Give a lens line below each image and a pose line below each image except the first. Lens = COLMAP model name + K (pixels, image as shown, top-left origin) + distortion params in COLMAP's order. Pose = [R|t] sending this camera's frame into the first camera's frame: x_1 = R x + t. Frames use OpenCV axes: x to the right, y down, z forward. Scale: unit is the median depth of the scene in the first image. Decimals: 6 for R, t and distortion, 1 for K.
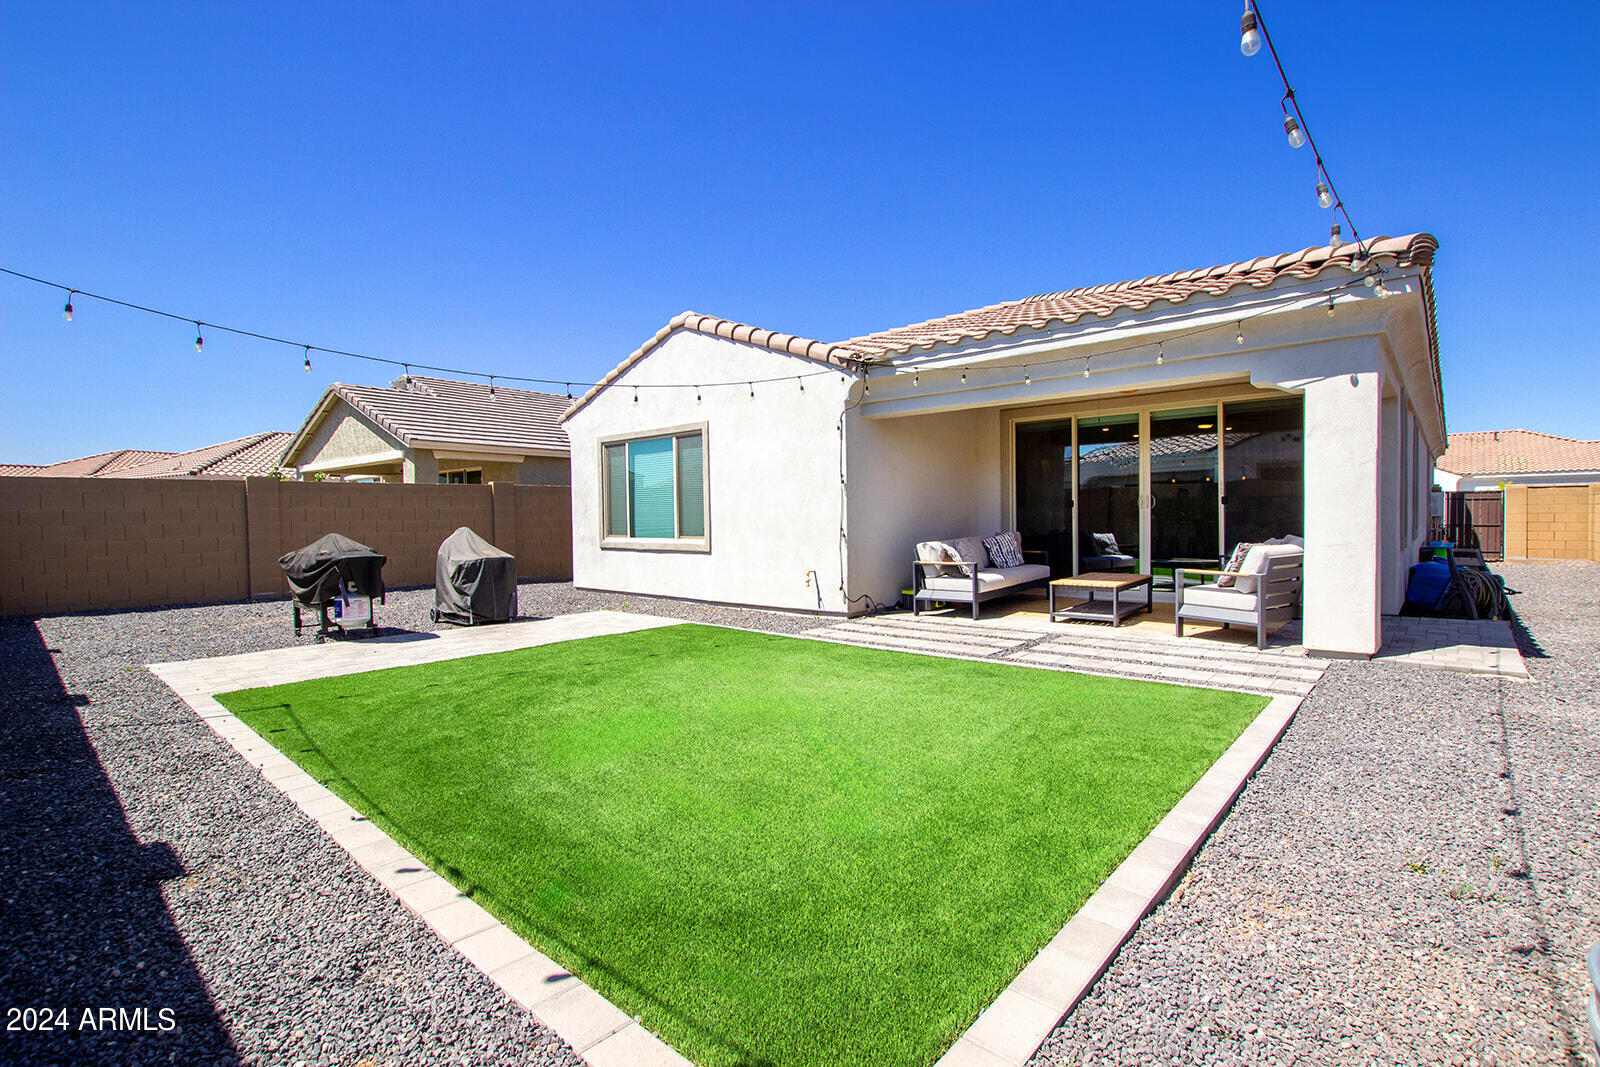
lens RADIAL K [[741.6, 0, 825.8], [0, 741.6, 534.3], [0, 0, 1]] dist [-0.000969, -0.000216]
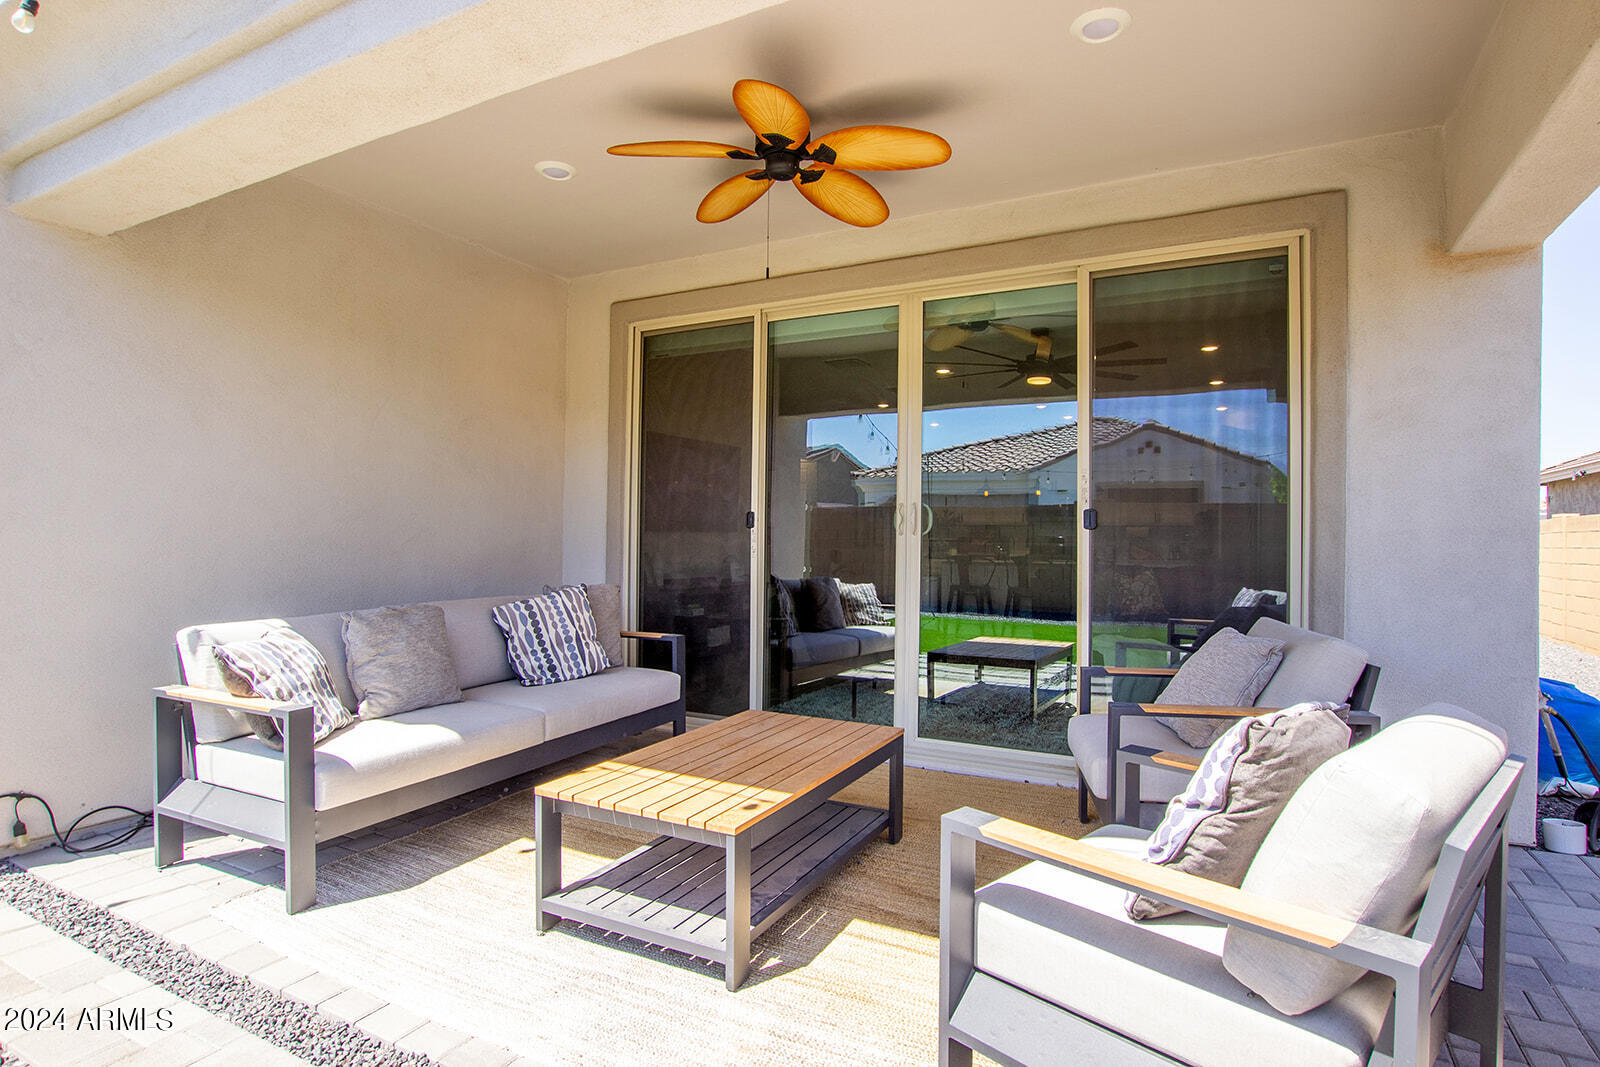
lens RADIAL K [[833.3, 0, 796.7], [0, 833.3, 539.3], [0, 0, 1]] dist [0.003320, 0.000818]
pose [[0.978792, 0.028529, 0.202862, 0.294763], [-0.023029, 0.999302, -0.029420, -0.018979], [-0.203560, 0.024125, 0.978765, 0.595931]]
